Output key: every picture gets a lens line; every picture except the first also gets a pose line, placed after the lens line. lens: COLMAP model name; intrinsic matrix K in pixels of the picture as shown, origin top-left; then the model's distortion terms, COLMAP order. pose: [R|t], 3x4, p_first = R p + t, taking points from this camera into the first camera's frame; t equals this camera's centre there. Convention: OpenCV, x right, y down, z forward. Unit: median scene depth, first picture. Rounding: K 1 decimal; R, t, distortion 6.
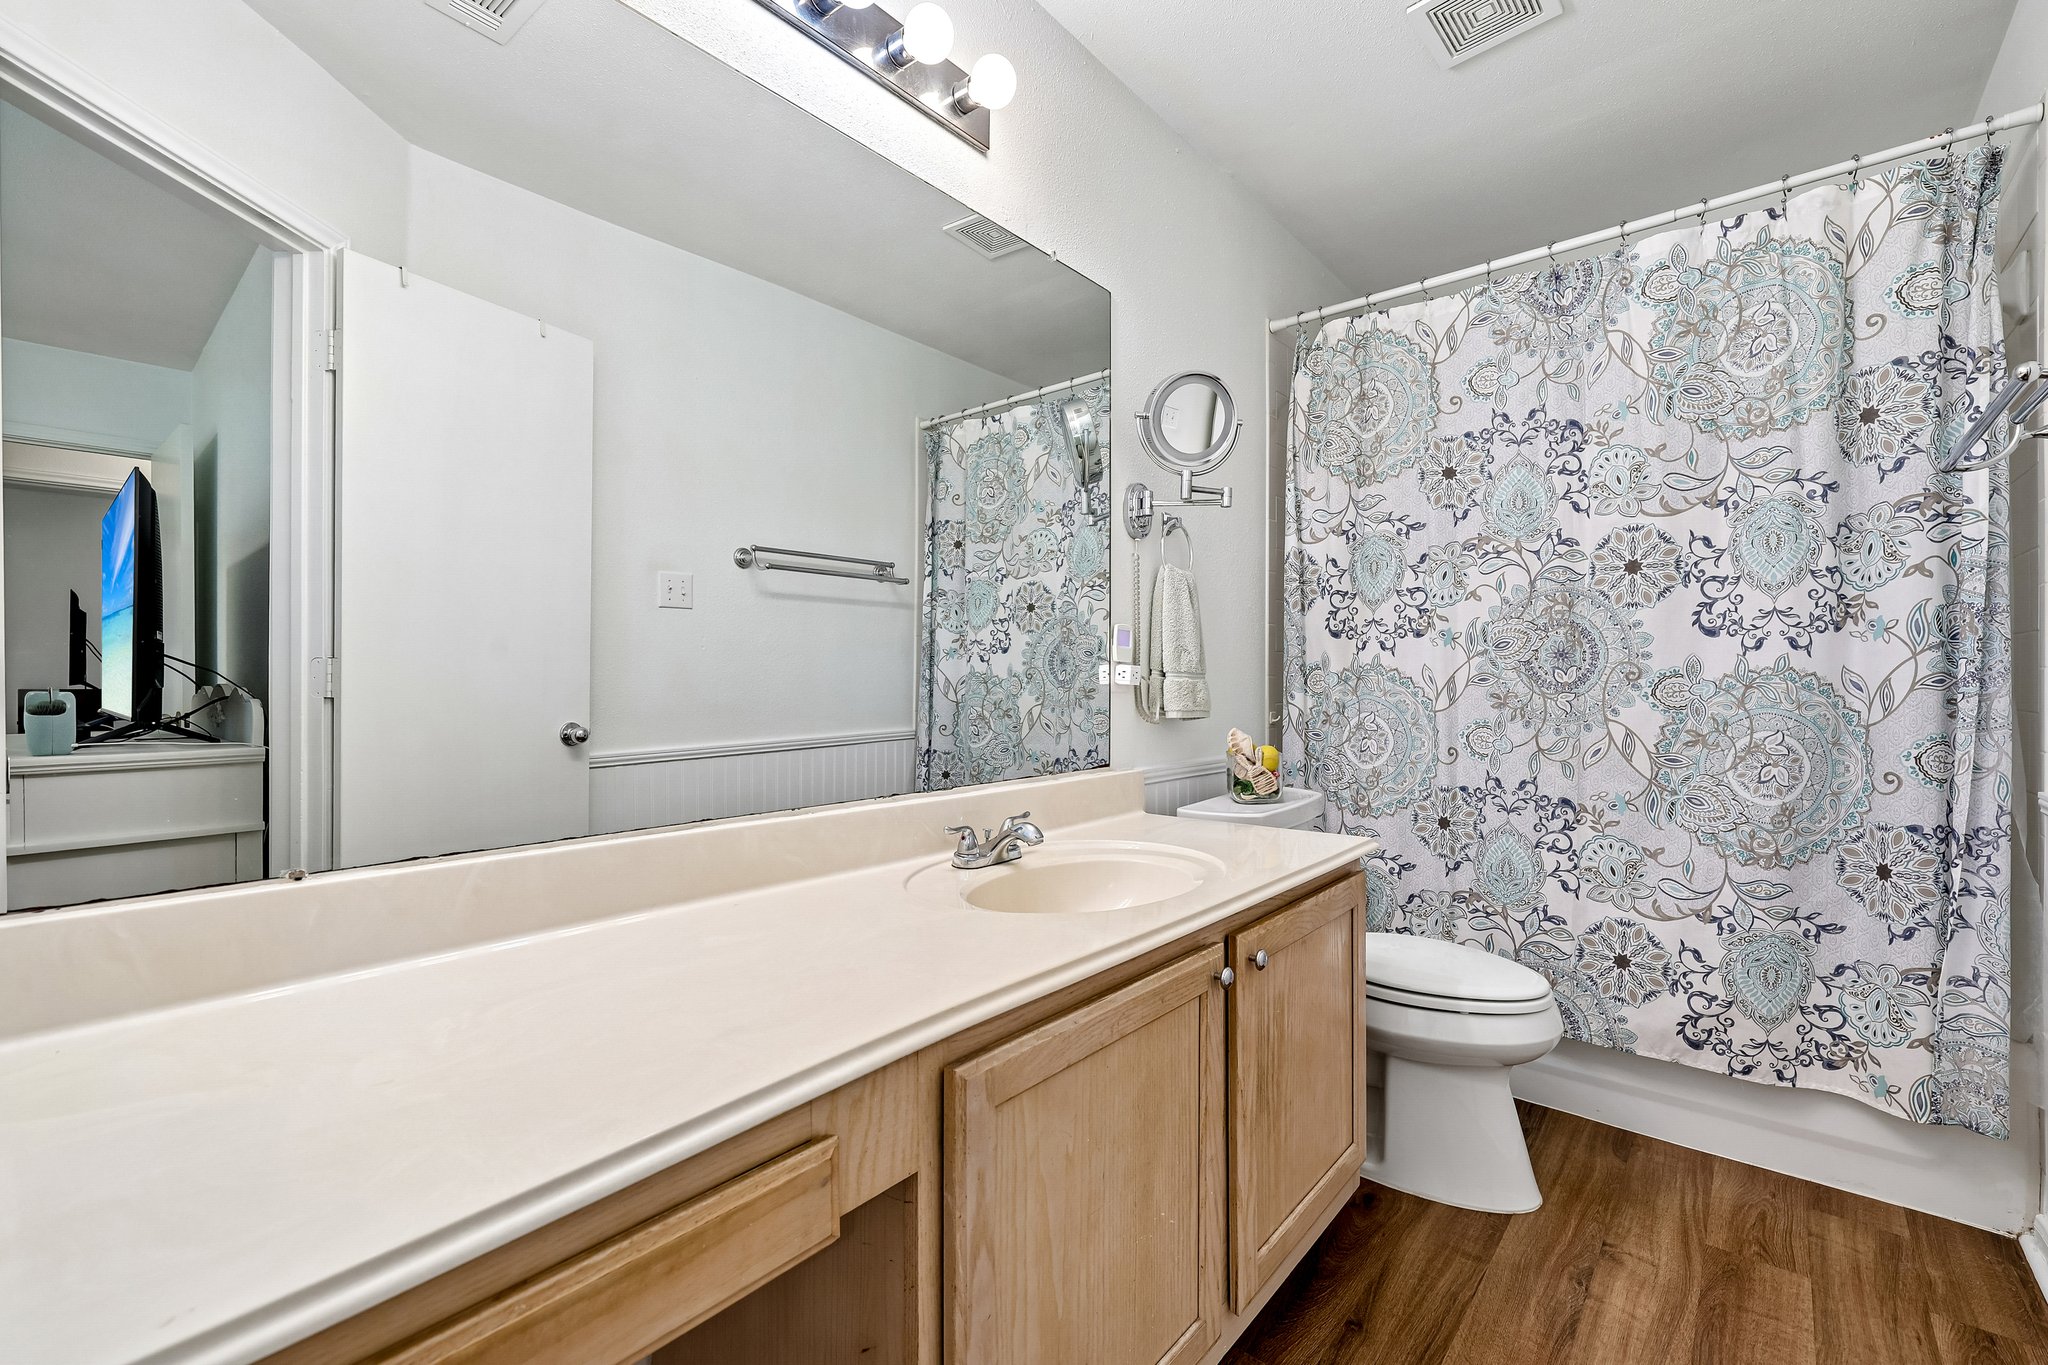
lens RADIAL K [[866.8, 0, 1030.8], [0, 866.8, 680.2], [0, 0, 1]] dist [0.000469, 0.000280]
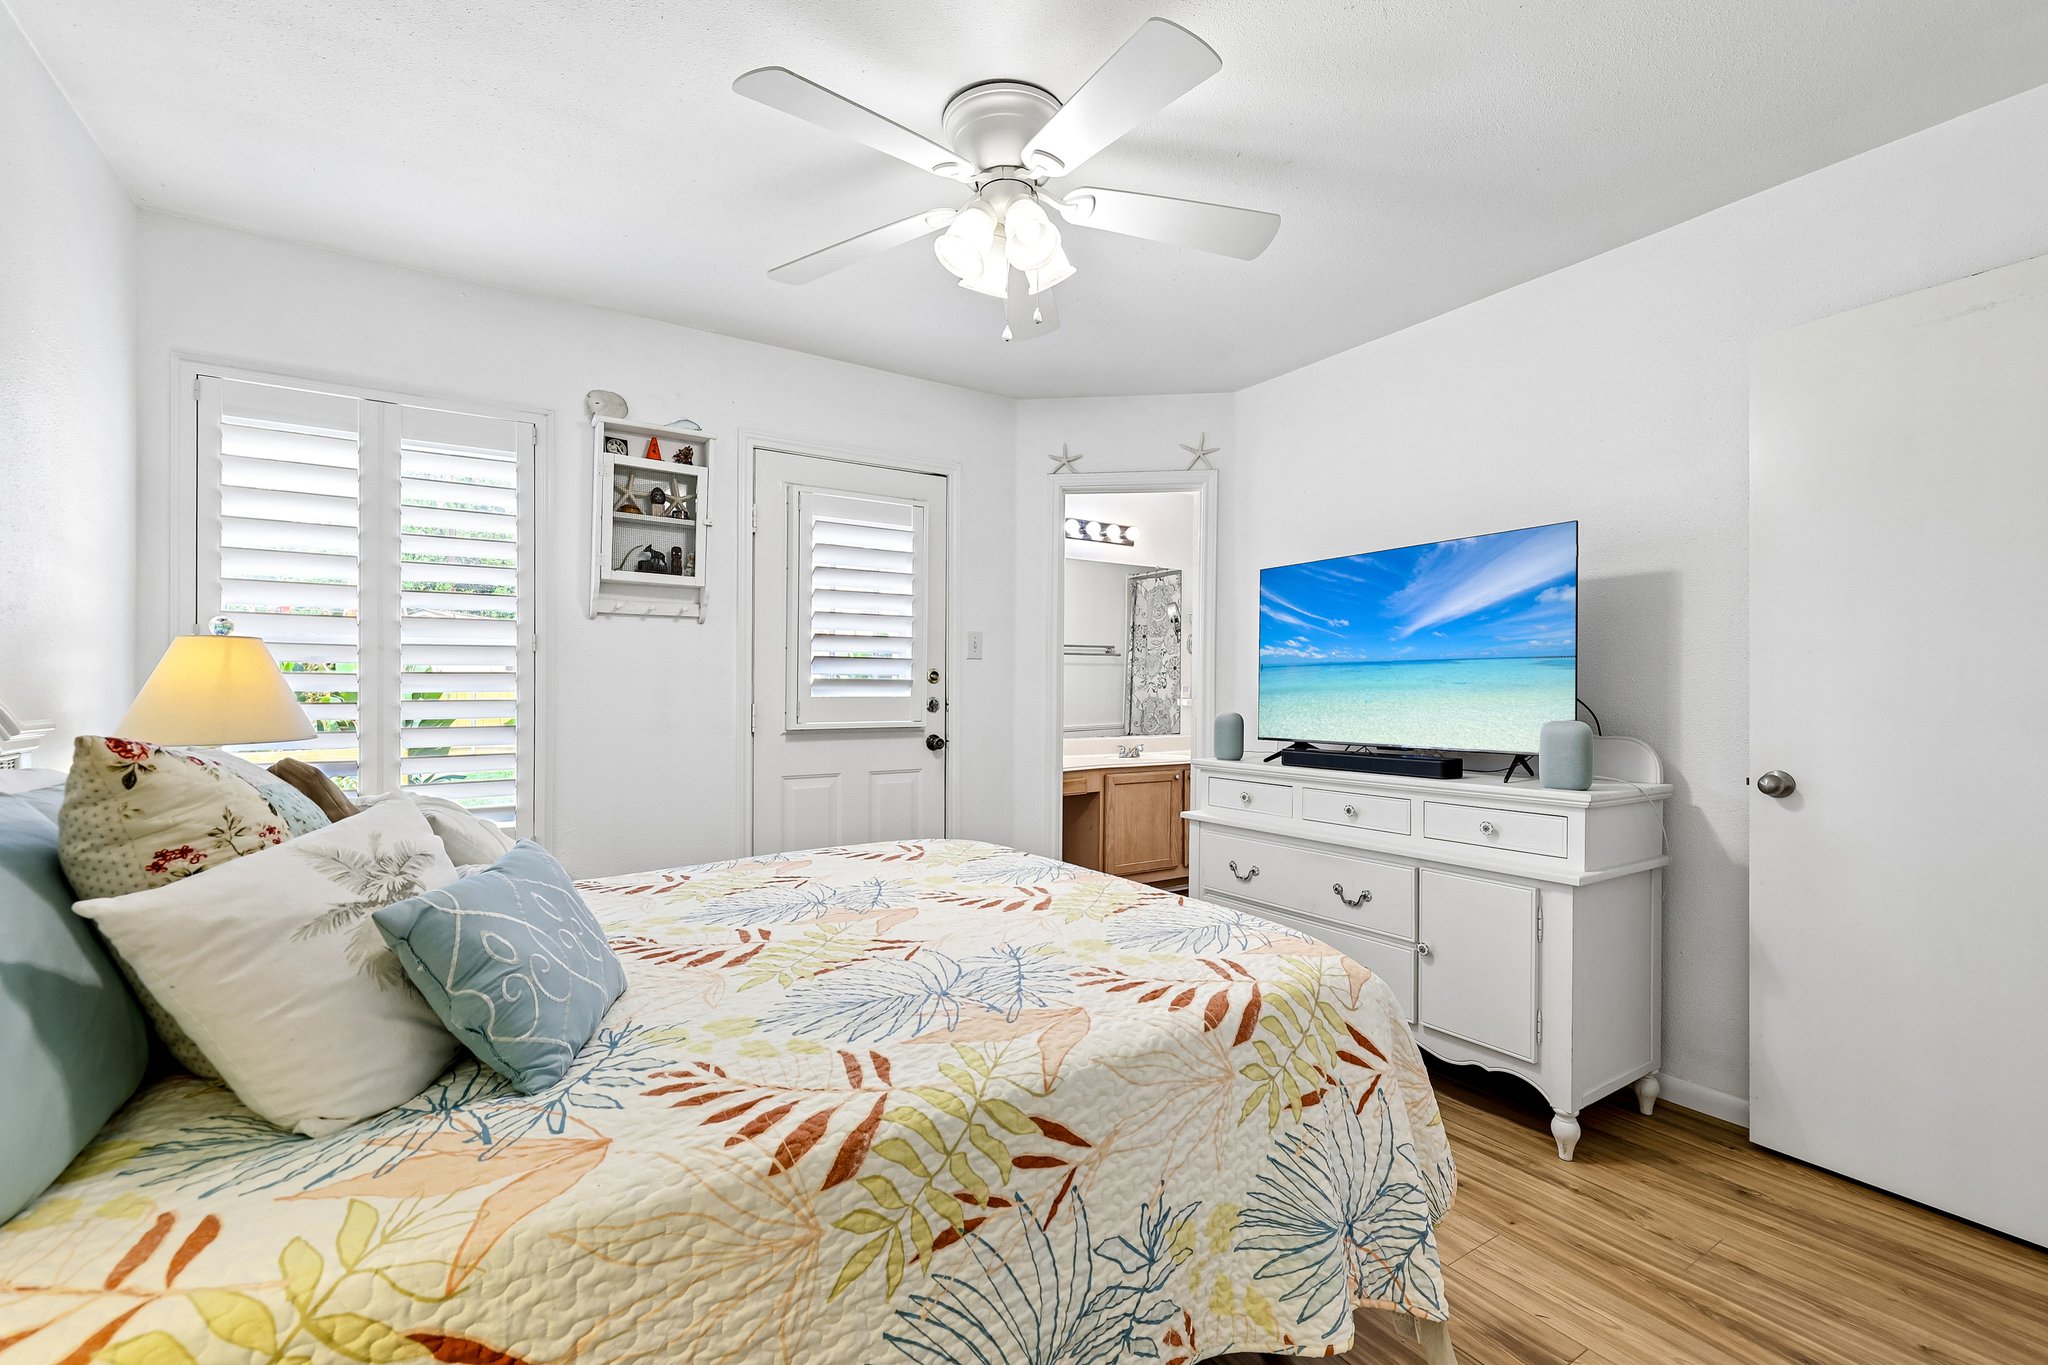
lens RADIAL K [[866.8, 0, 1030.8], [0, 866.8, 680.2], [0, 0, 1]] dist [0.000469, 0.000280]
pose [[0.958724, 0.003569, -0.284316, 0.256651], [-0.005247, 0.999973, -0.005140, -0.037435], [0.284290, 0.006420, 0.958717, -1.127919]]
